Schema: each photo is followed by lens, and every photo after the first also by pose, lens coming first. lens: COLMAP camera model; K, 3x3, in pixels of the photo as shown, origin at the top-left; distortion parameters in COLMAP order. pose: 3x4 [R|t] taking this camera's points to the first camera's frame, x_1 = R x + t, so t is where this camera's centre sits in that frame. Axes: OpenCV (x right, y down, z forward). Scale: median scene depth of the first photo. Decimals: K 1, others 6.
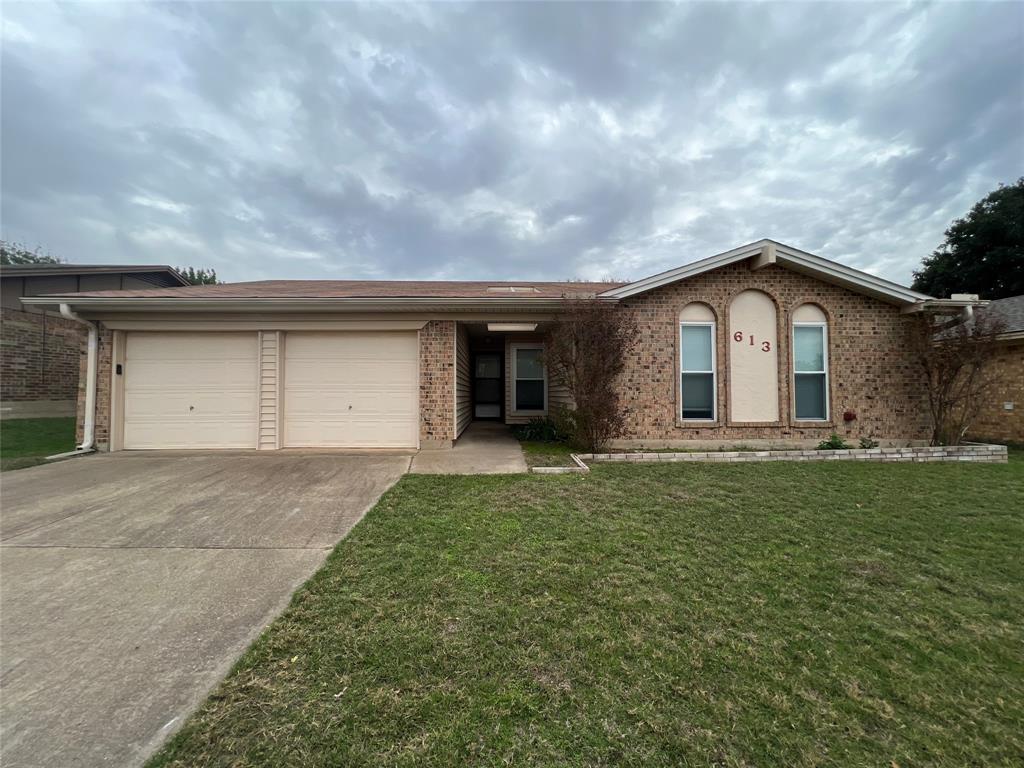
lens RADIAL K [[410.8, 0, 508.8], [0, 410.8, 383.7], [0, 0, 1]] dist [-0.005227, 0.001627]
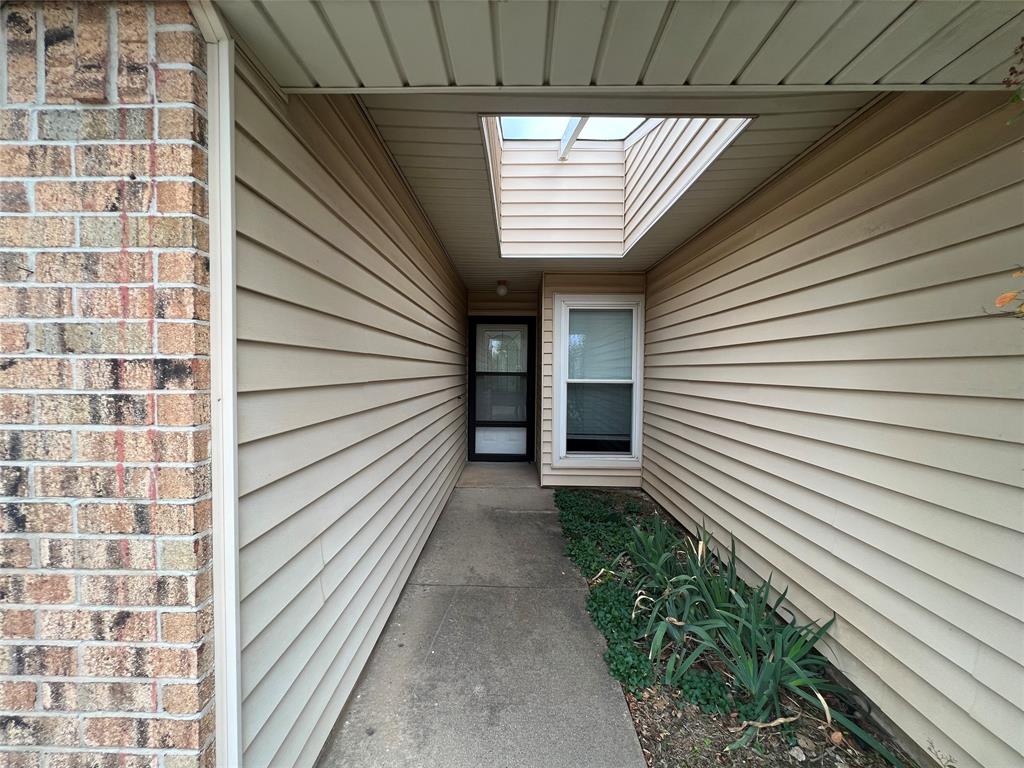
lens RADIAL K [[412.4, 0, 514.2], [0, 412.4, 385.1], [0, 0, 1]] dist [-0.003507, 0.000785]
pose [[0.999300, 0.015800, -0.033897, -0.022870], [-0.013559, 0.997772, 0.065329, -0.033333], [0.034854, -0.064823, 0.997288, 0.570567]]
